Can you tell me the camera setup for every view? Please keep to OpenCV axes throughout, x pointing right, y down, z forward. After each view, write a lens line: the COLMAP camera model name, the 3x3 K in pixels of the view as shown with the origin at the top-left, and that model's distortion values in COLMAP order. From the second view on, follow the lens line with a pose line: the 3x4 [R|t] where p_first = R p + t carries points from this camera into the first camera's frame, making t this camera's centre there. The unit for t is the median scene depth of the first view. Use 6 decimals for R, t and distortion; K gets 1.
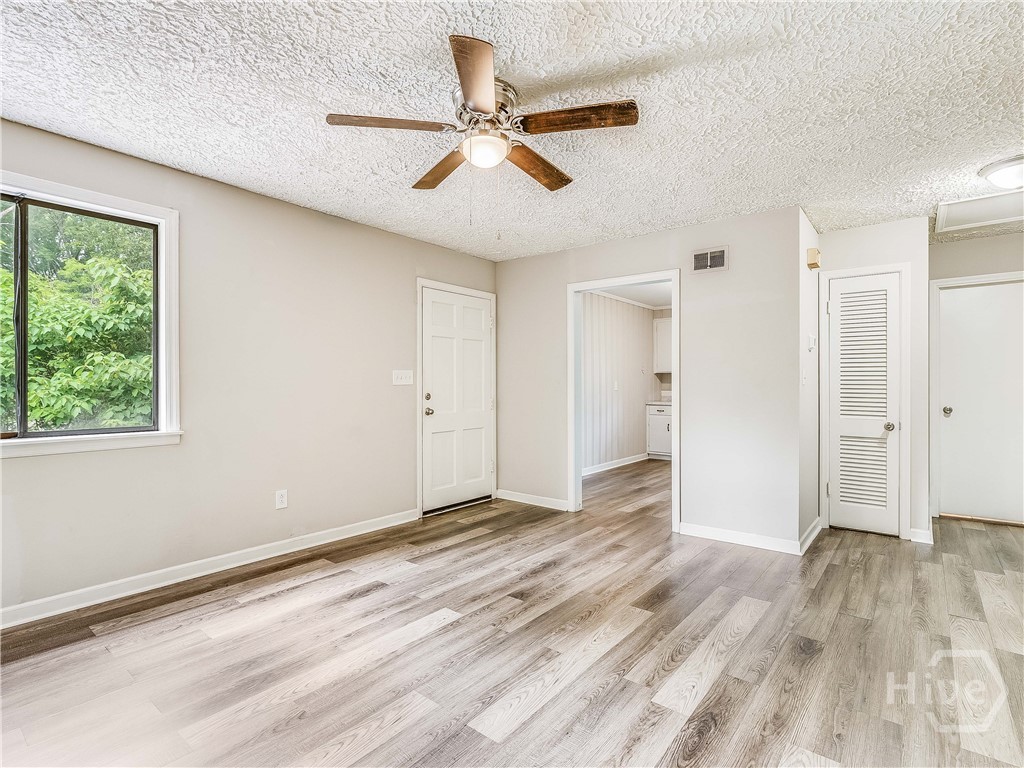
lens RADIAL K [[513.2, 0, 512.5], [0, 513.2, 383.0], [0, 0, 1]] dist [-0.002899, -0.000107]
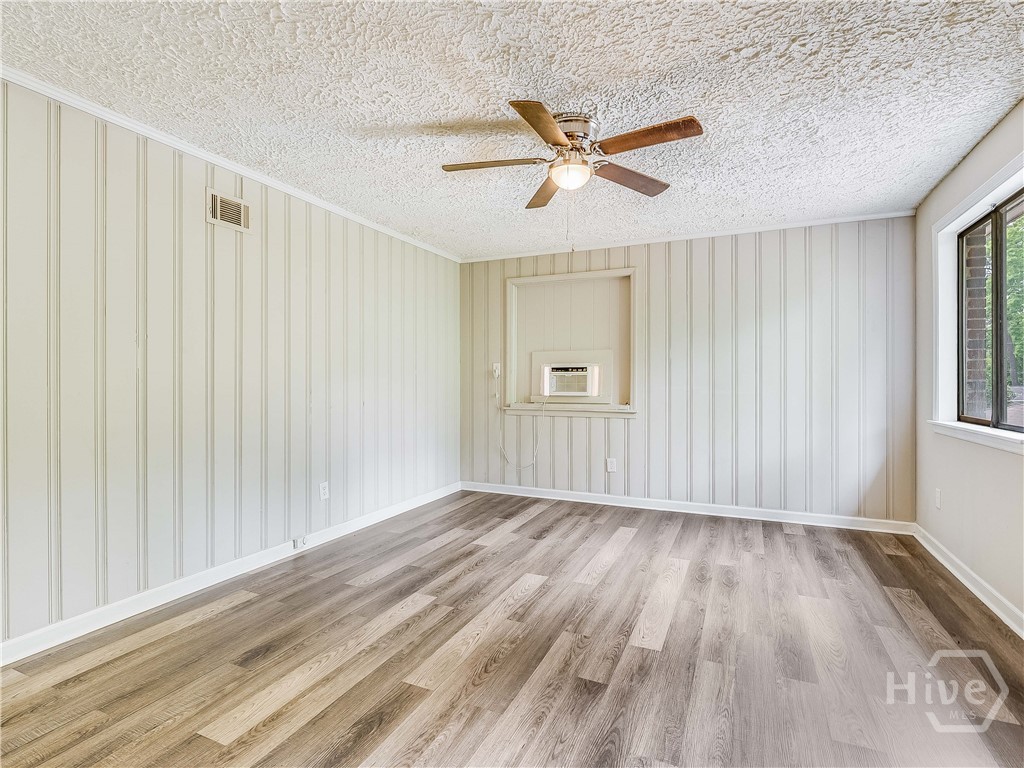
lens RADIAL K [[513.2, 0, 508.2], [0, 513.2, 386.2], [0, 0, 1]] dist [-0.002899, -0.000107]
pose [[-0.970221, 0.002828, -0.242205, 0.293589], [0.001117, 0.999973, 0.007204, 0.009719], [0.242219, 0.006719, -0.970198, 1.689856]]
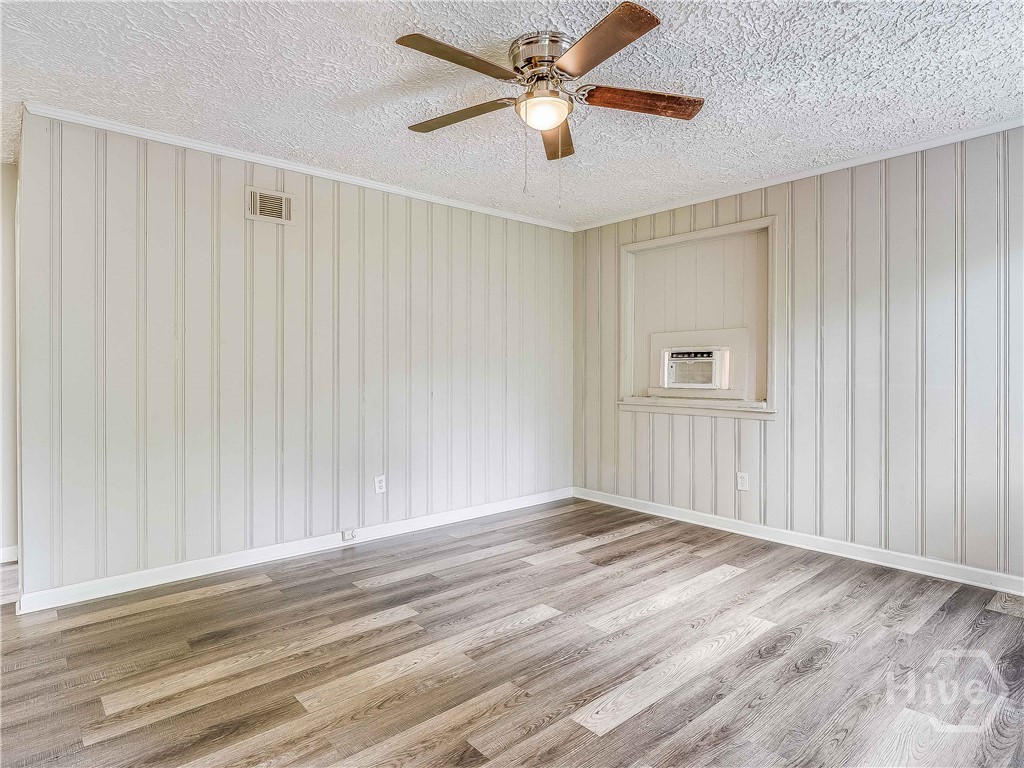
lens RADIAL K [[578.6, 0, 511.5], [0, 578.6, 375.4], [0, 0, 1]] dist [-0.004240, -0.000210]
pose [[-0.984642, -0.000388, 0.174586, -0.143542], [0.000798, 0.999977, 0.006721, 0.009371], [-0.174585, 0.006757, -0.984619, 1.643514]]
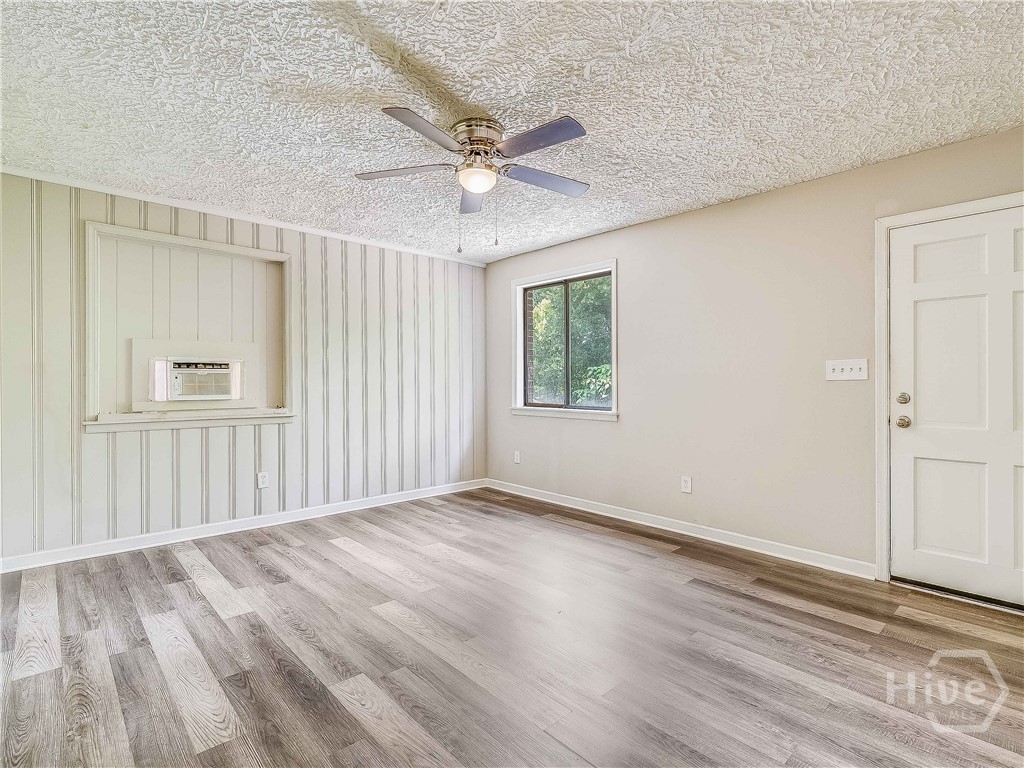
lens RADIAL K [[513.2, 0, 508.1], [0, 513.2, 382.5], [0, 0, 1]] dist [-0.002899, -0.000107]
pose [[-0.153939, 0.003658, -0.988074, 0.883942], [0.001969, 0.999992, 0.003395, 0.005860], [0.988078, -0.001423, -0.153945, 1.012161]]
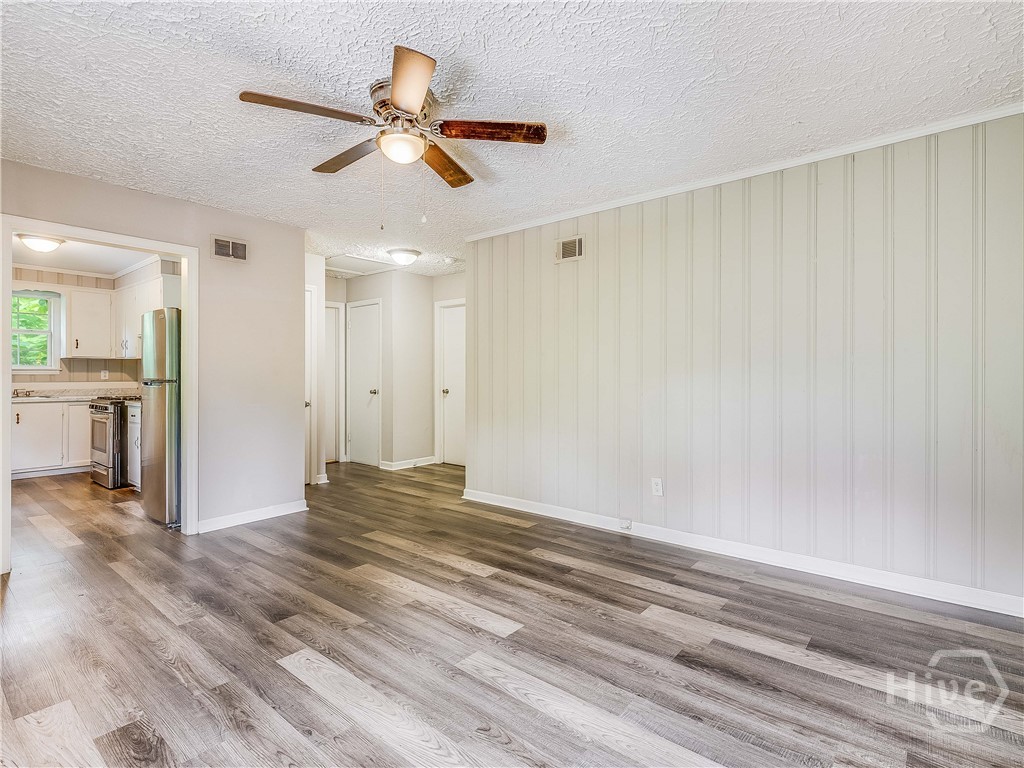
lens RADIAL K [[513.2, 0, 517.7], [0, 513.2, 376.1], [0, 0, 1]] dist [-0.002899, -0.000107]
pose [[0.004485, -0.005050, 0.999977, -0.879094], [-0.001970, 0.999985, 0.005059, 0.003485], [-0.999988, -0.001992, 0.004475, 0.617999]]
